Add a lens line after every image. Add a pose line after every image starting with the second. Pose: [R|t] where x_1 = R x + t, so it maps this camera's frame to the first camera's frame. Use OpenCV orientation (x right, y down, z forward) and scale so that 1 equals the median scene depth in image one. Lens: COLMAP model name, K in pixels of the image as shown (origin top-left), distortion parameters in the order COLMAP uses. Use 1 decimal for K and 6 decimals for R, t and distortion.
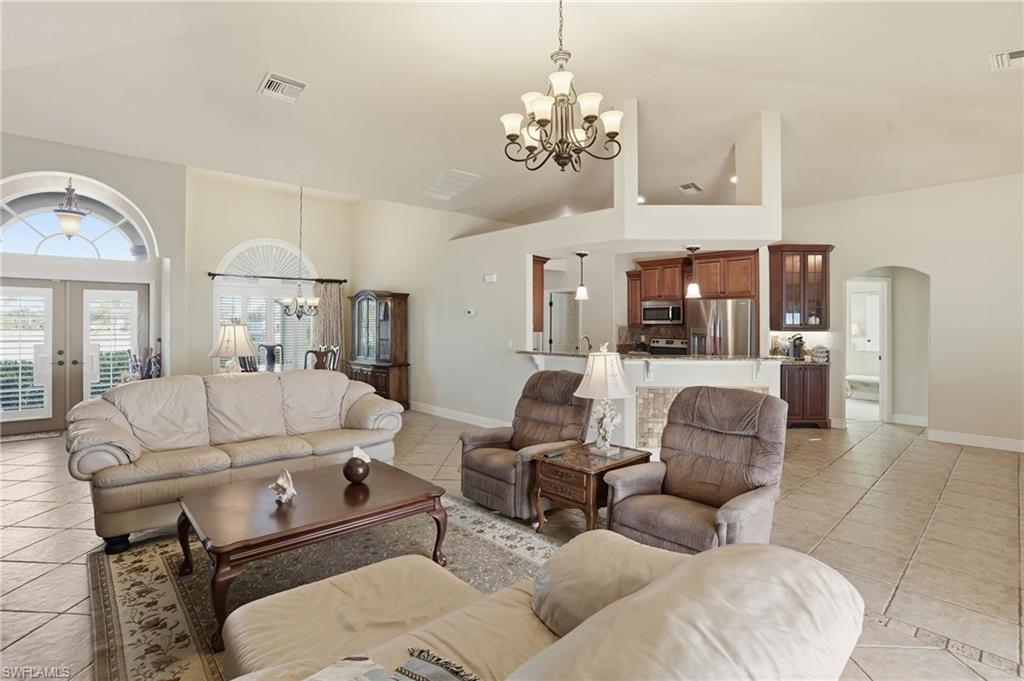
lens RADIAL K [[484.4, 0, 507.1], [0, 484.4, 328.3], [0, 0, 1]] dist [-0.074920, 0.028353]
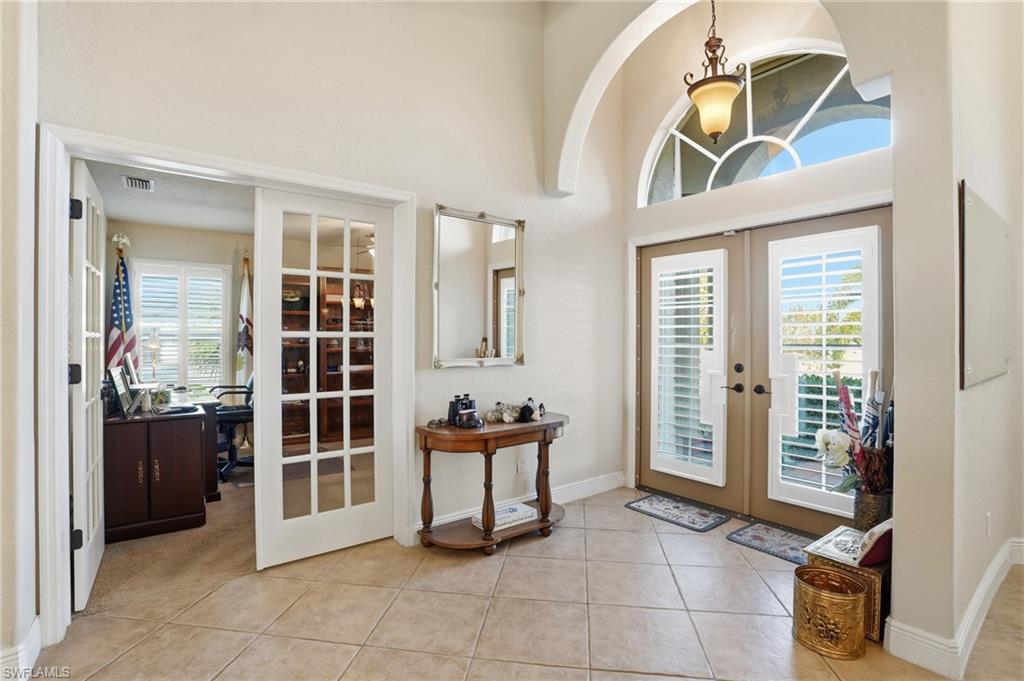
lens RADIAL K [[484.4, 0, 507.1], [0, 484.4, 328.3], [0, 0, 1]] dist [-0.074920, 0.028353]
pose [[-0.105804, -0.015116, -0.994272, -0.382743], [-0.008699, 0.999860, -0.014275, 0.016816], [0.994349, 0.007139, -0.105921, 0.762948]]
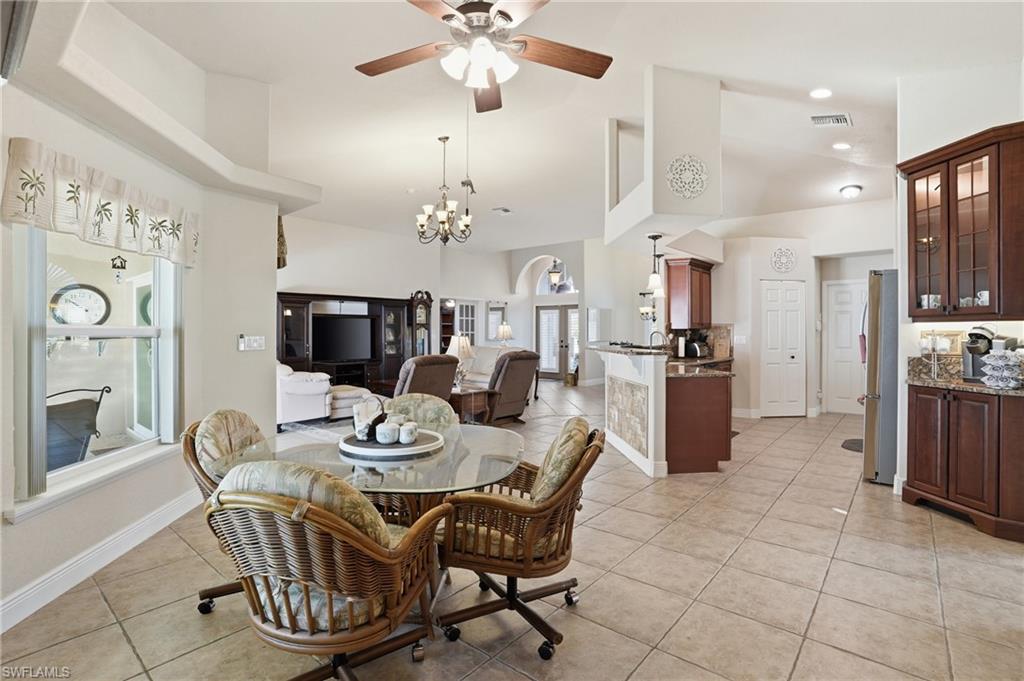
lens RADIAL K [[484.4, 0, 507.1], [0, 484.4, 328.3], [0, 0, 1]] dist [-0.074920, 0.028353]
pose [[0.127040, -0.011212, -0.991834, 1.059444], [-0.007692, 0.999895, -0.012288, 0.023156], [0.991868, 0.009190, 0.126941, 0.473695]]
